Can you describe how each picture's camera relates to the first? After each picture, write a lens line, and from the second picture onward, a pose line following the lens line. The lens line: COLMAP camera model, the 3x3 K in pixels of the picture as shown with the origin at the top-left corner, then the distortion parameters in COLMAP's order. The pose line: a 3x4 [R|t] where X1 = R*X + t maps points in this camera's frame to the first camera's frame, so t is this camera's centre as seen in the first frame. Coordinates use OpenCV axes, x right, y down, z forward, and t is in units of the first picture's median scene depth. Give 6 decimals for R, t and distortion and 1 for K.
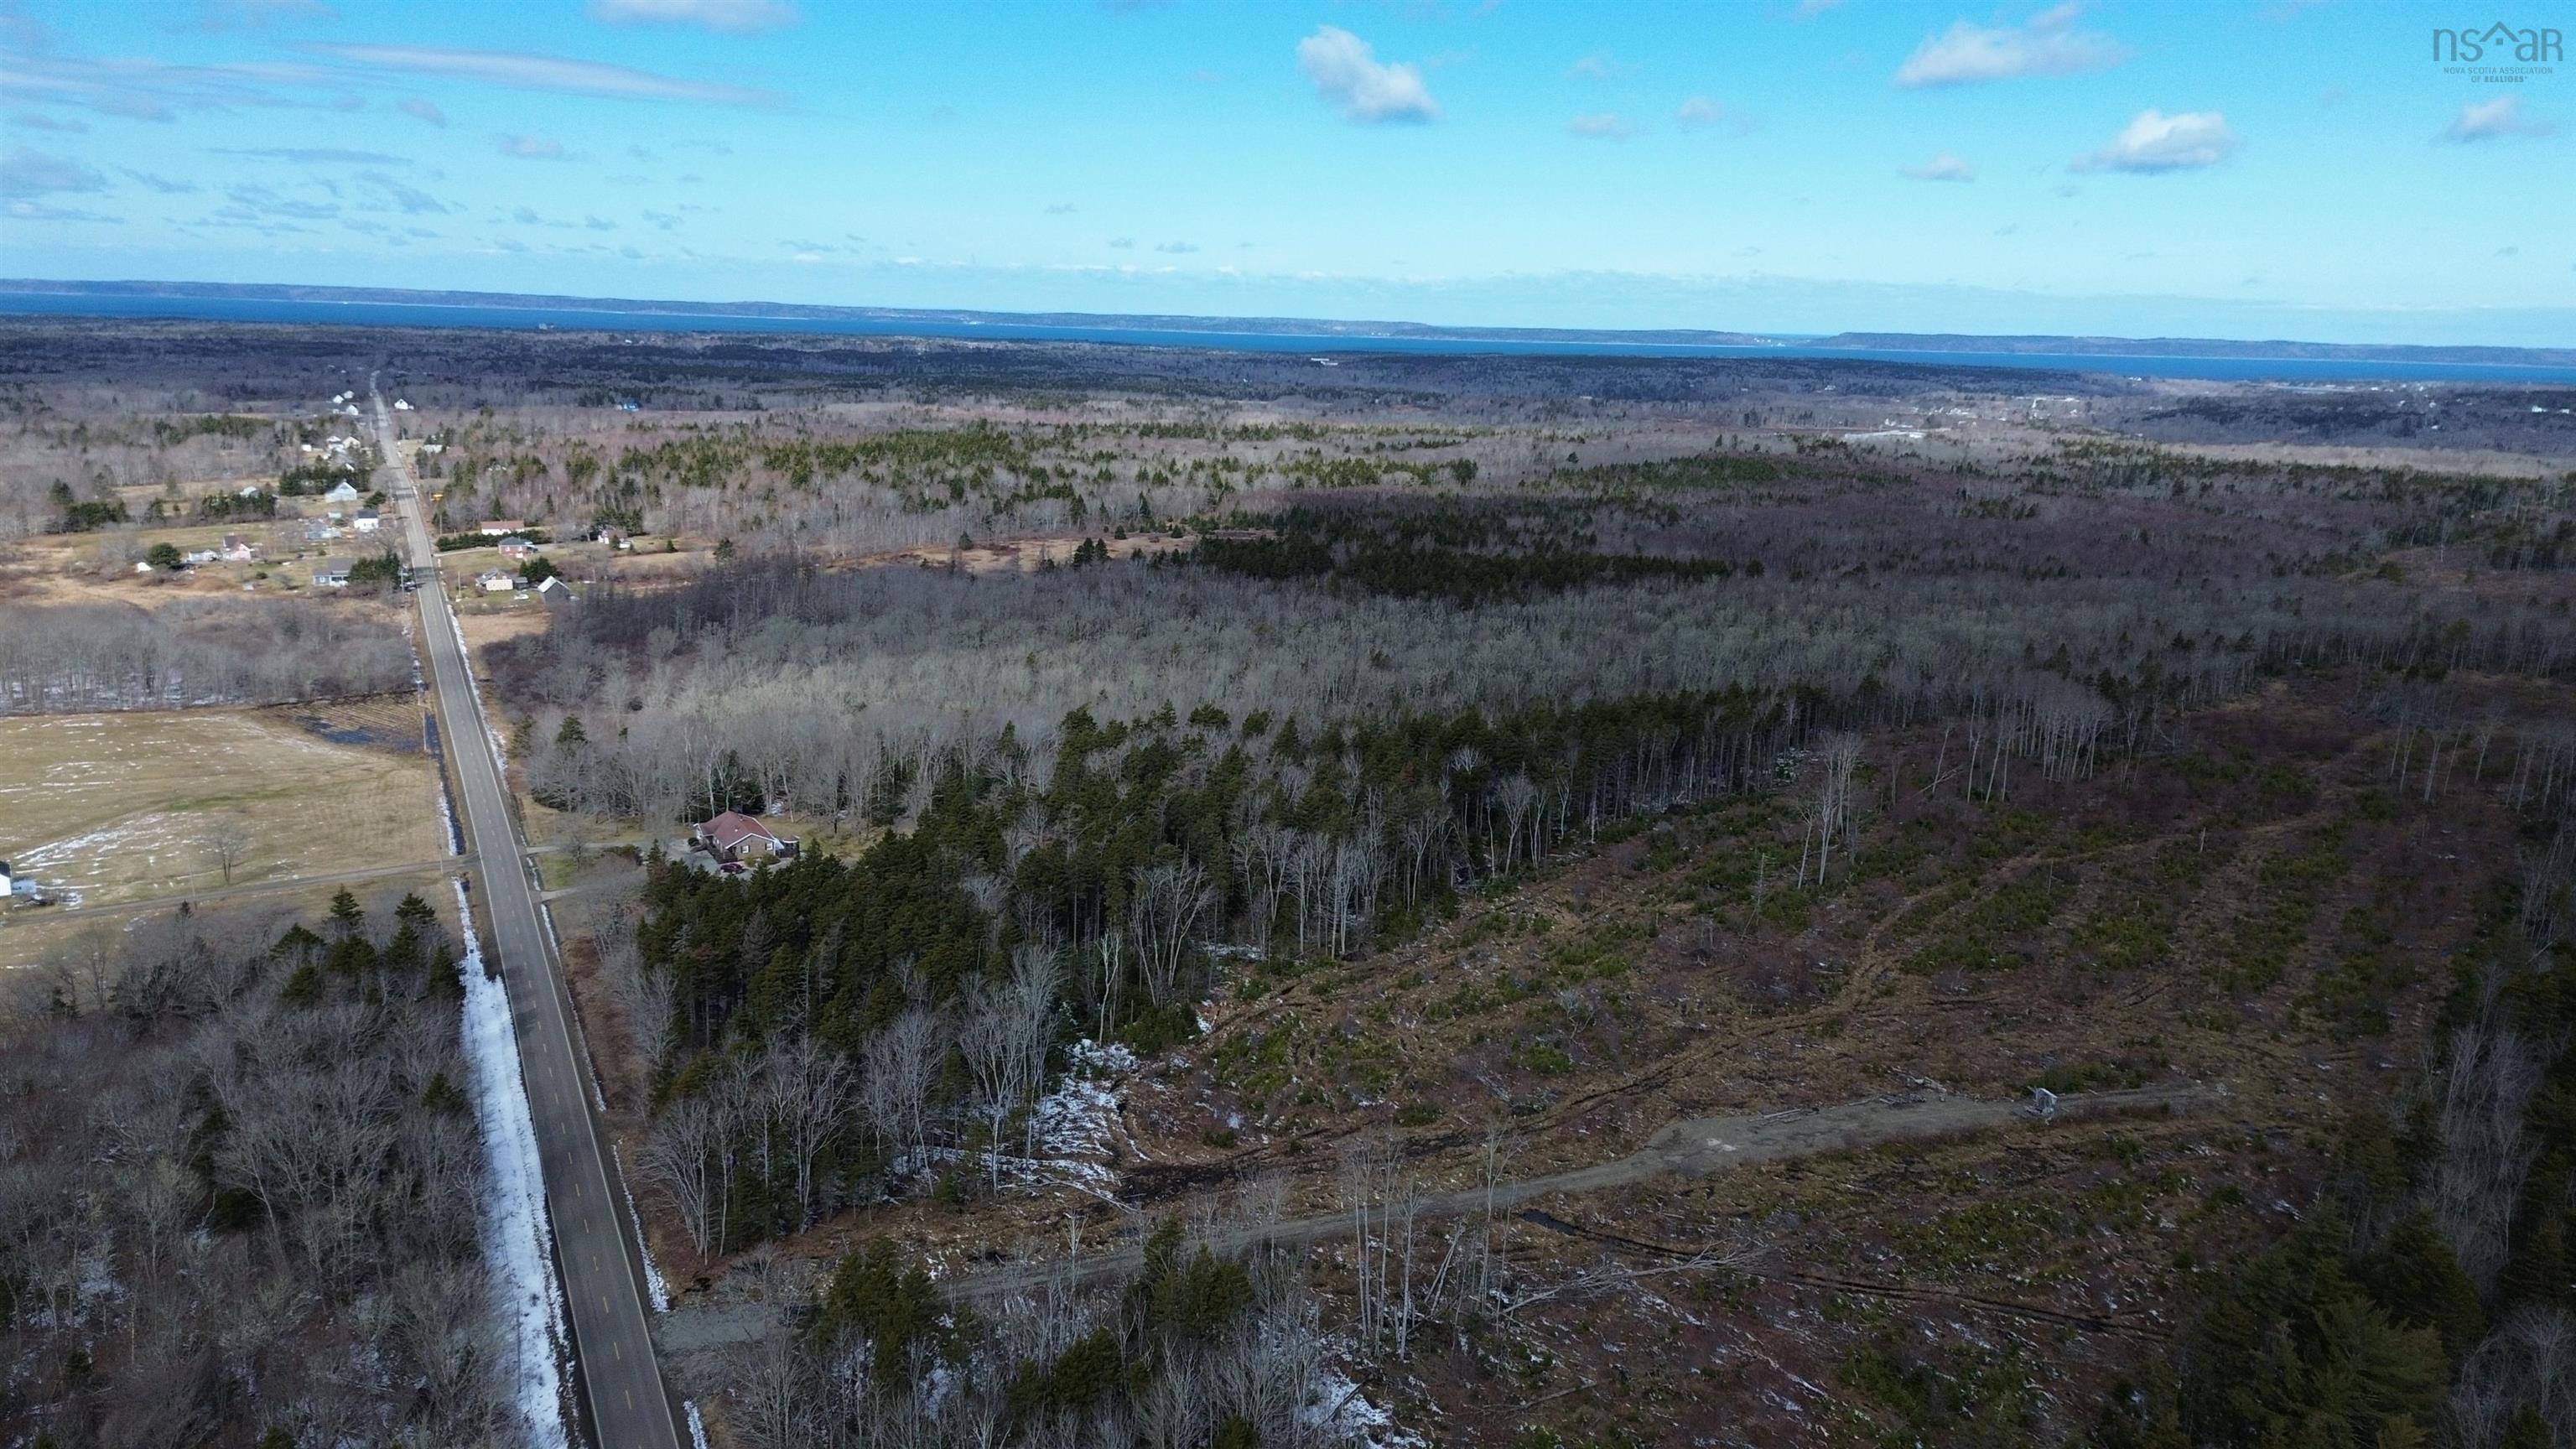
lens RADIAL K [[1821.8, 0, 1291.9], [0, 1821.8, 718.6], [0, 0, 1]] dist [0.081285, -0.079410]
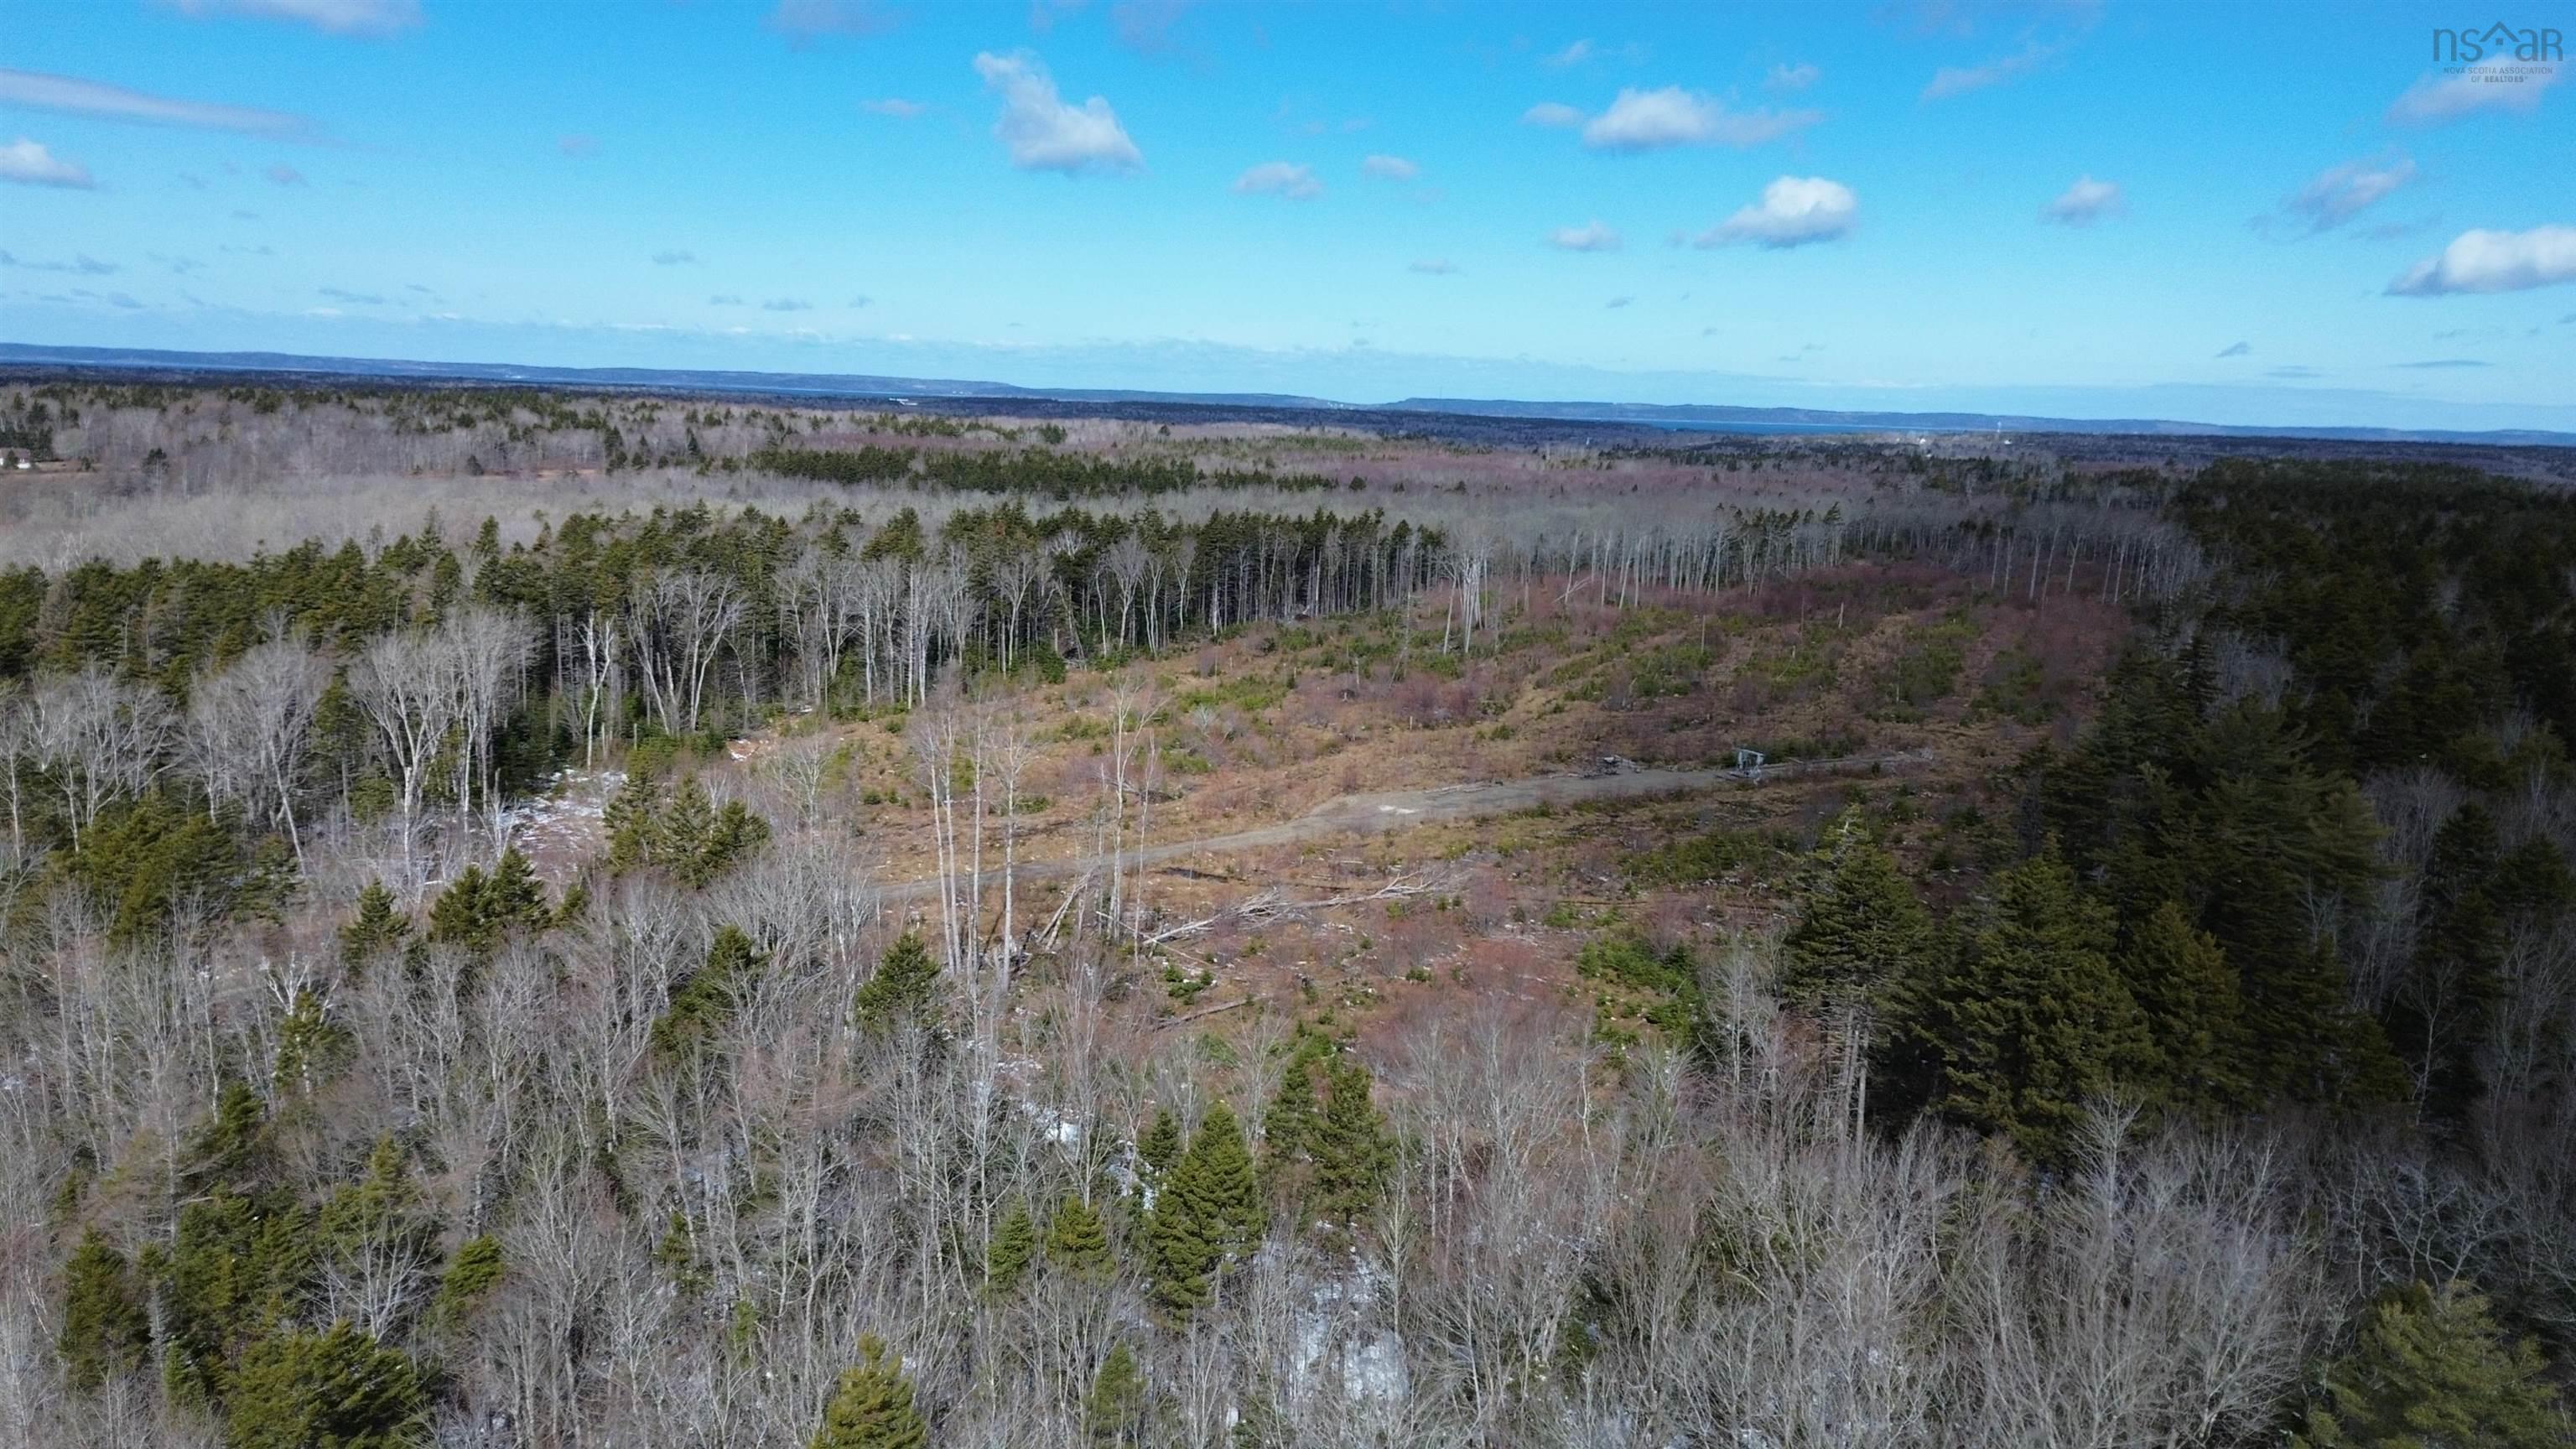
lens RADIAL K [[1821.8, 0, 1291.9], [0, 1821.8, 718.6], [0, 0, 1]] dist [0.081285, -0.079410]
pose [[0.975283, -0.032579, 0.218546, 0.009524], [0.040510, 0.998670, -0.031906, 0.151880], [-0.217216, 0.039971, 0.975305, 0.157393]]
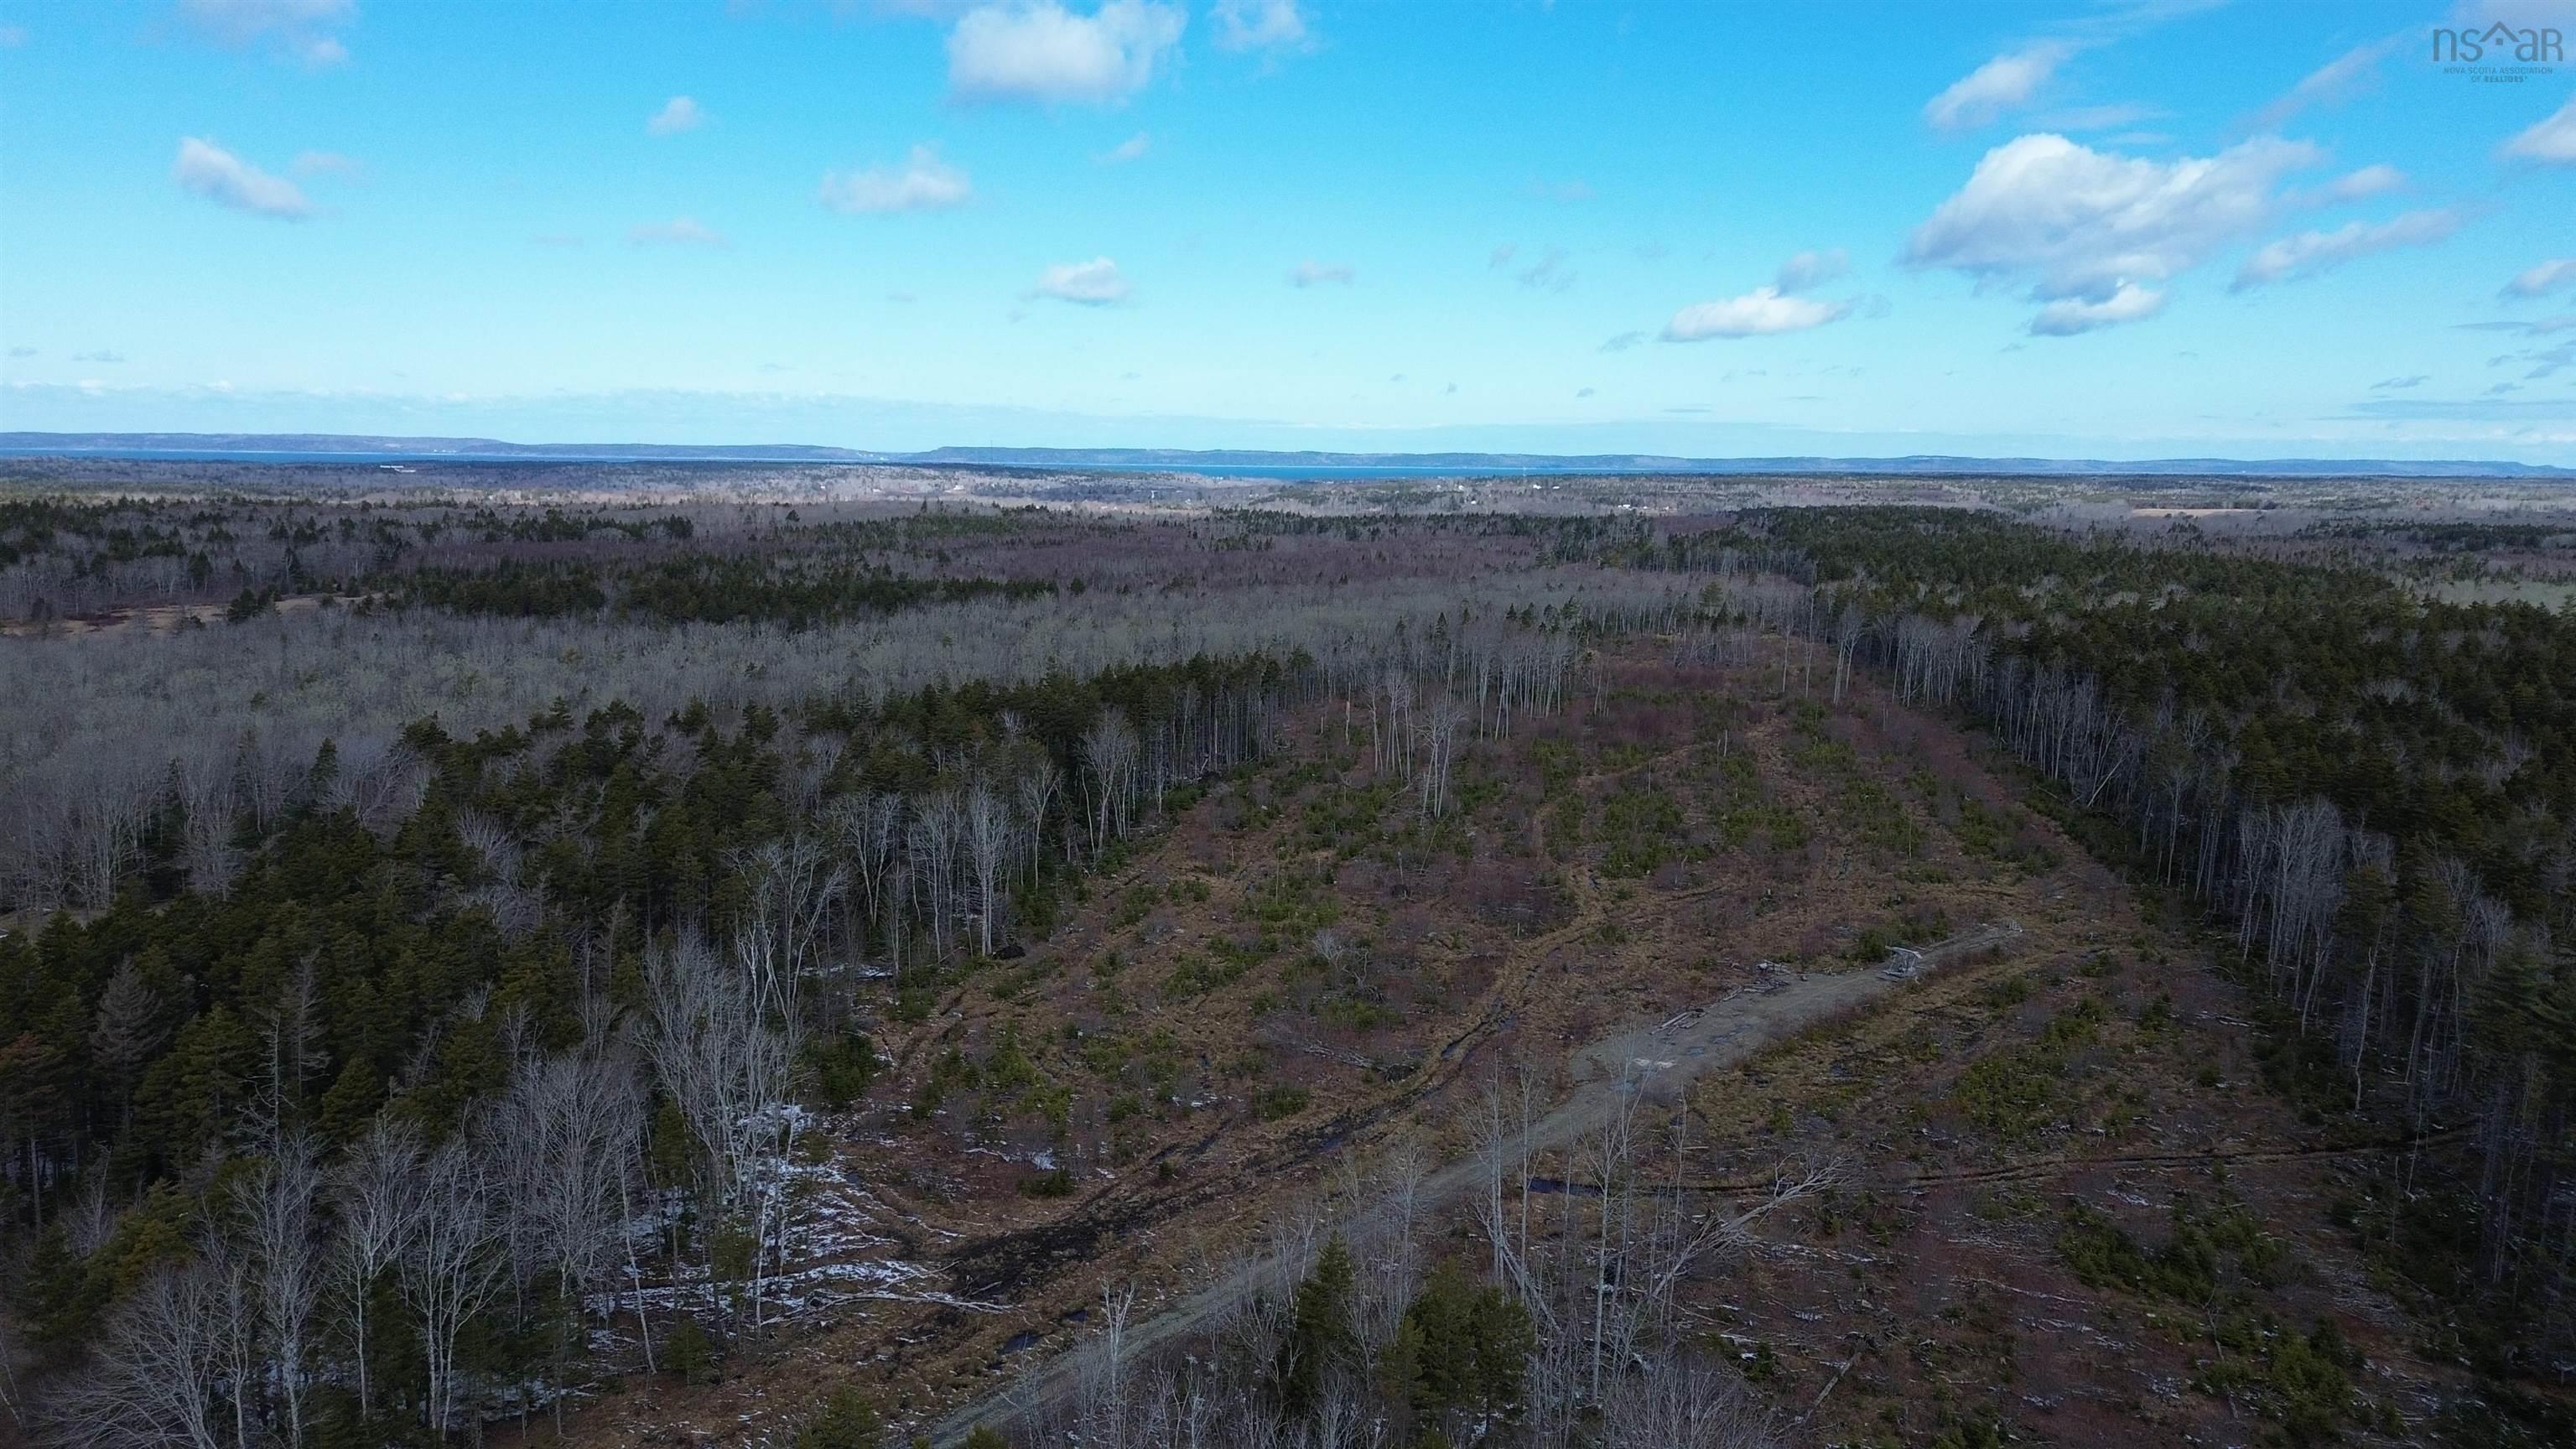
lens RADIAL K [[1821.8, 0, 1291.9], [0, 1821.8, 718.6], [0, 0, 1]] dist [0.081285, -0.079410]
pose [[0.887720, -0.083749, 0.452703, -0.171096], [0.112225, 0.993017, -0.036360, 0.068900], [-0.446496, 0.083082, 0.890920, 0.256242]]
